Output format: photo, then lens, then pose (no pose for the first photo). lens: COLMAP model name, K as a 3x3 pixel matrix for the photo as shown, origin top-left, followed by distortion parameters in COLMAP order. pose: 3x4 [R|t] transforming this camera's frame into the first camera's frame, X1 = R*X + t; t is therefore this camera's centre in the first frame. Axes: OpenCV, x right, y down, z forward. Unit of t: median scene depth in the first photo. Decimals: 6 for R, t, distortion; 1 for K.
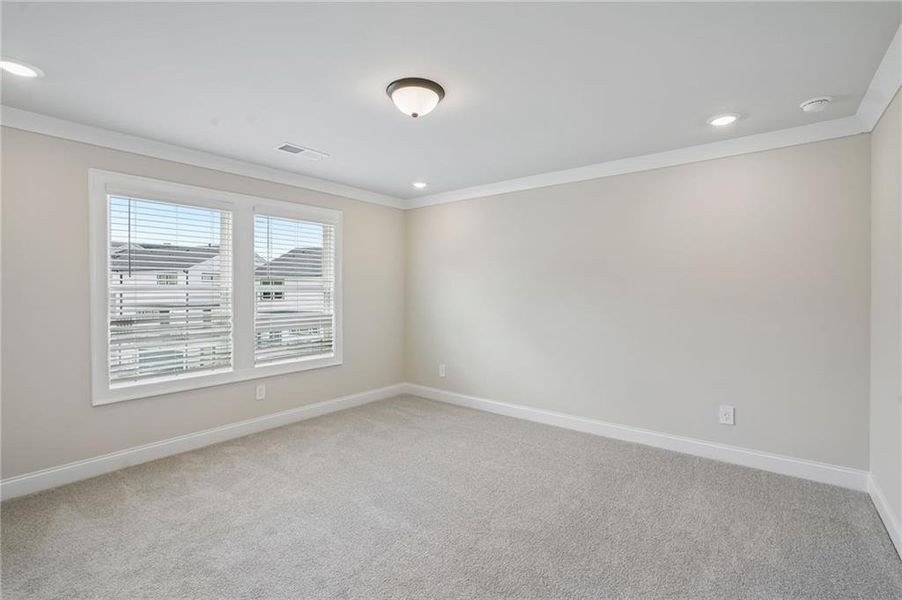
lens RADIAL K [[411.3, 0, 437.7], [0, 411.3, 293.2], [0, 0, 1]] dist [-0.002163, 0.001478]
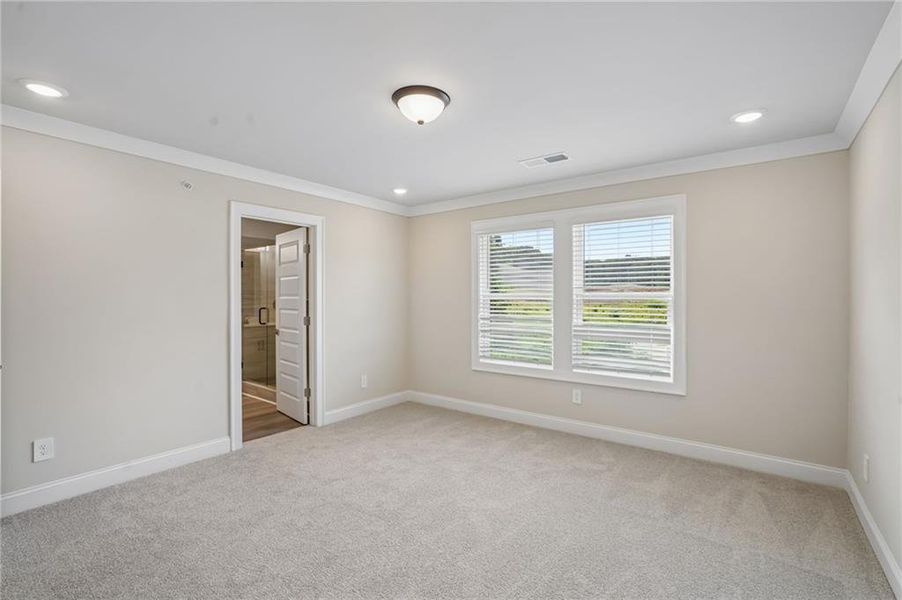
lens RADIAL K [[411.3, 0, 451.9], [0, 411.3, 298.7], [0, 0, 1]] dist [-0.002163, 0.001478]
pose [[0.070964, 0.004798, -0.997467, 0.589507], [-0.010512, 0.999936, 0.004062, -0.006203], [0.997424, 0.010198, 0.071010, 0.625985]]
